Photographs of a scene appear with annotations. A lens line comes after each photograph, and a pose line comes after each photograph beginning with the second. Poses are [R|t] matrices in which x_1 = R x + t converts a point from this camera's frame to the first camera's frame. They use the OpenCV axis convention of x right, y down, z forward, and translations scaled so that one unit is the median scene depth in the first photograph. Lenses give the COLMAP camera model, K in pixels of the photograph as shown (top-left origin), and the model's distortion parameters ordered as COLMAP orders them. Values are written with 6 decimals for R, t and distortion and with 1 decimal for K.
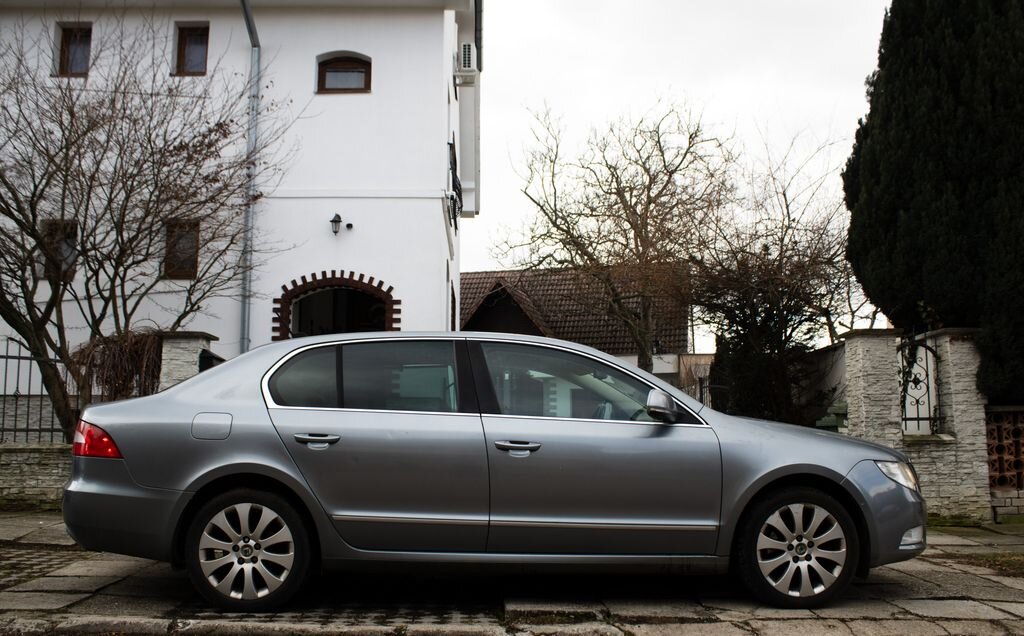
lens RADIAL K [[974.5, 0, 512.0], [0, 974.5, 318.0], [0, 0, 1]] dist [-0.125561, 0.135492]
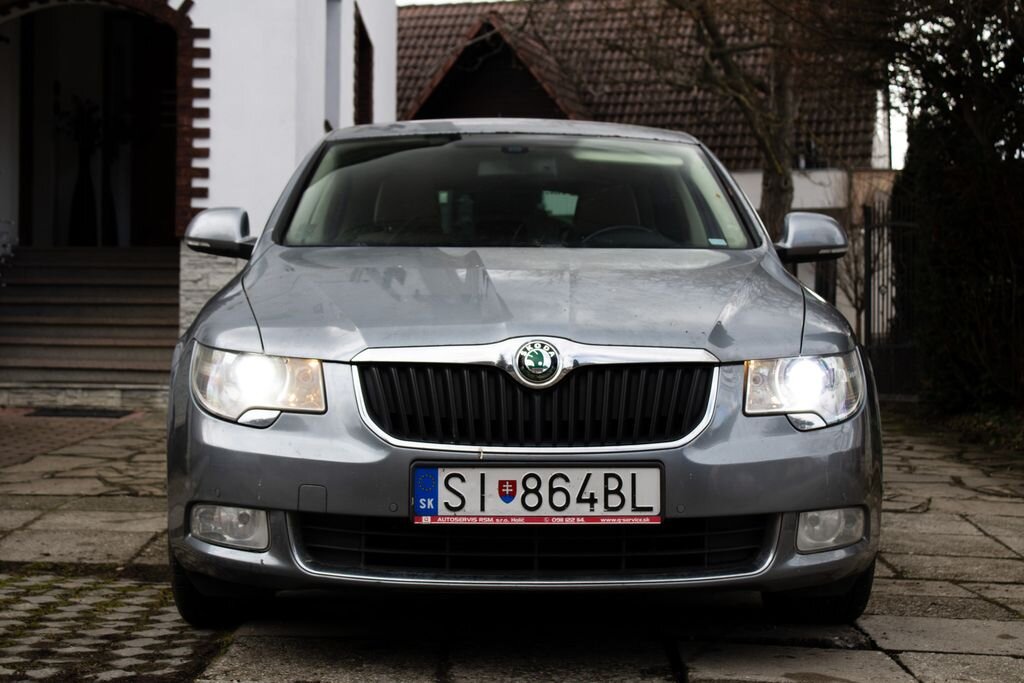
lens RADIAL K [[1874.7, 0, 512.0], [0, 1874.7, 341.5], [0, 0, 1]] dist [0.024999, 0.186362]
pose [[0.999572, 0.008908, -0.027882, 0.056119], [-0.005528, 0.992875, 0.119034, 0.022141], [0.028744, -0.118829, 0.992499, 0.096760]]
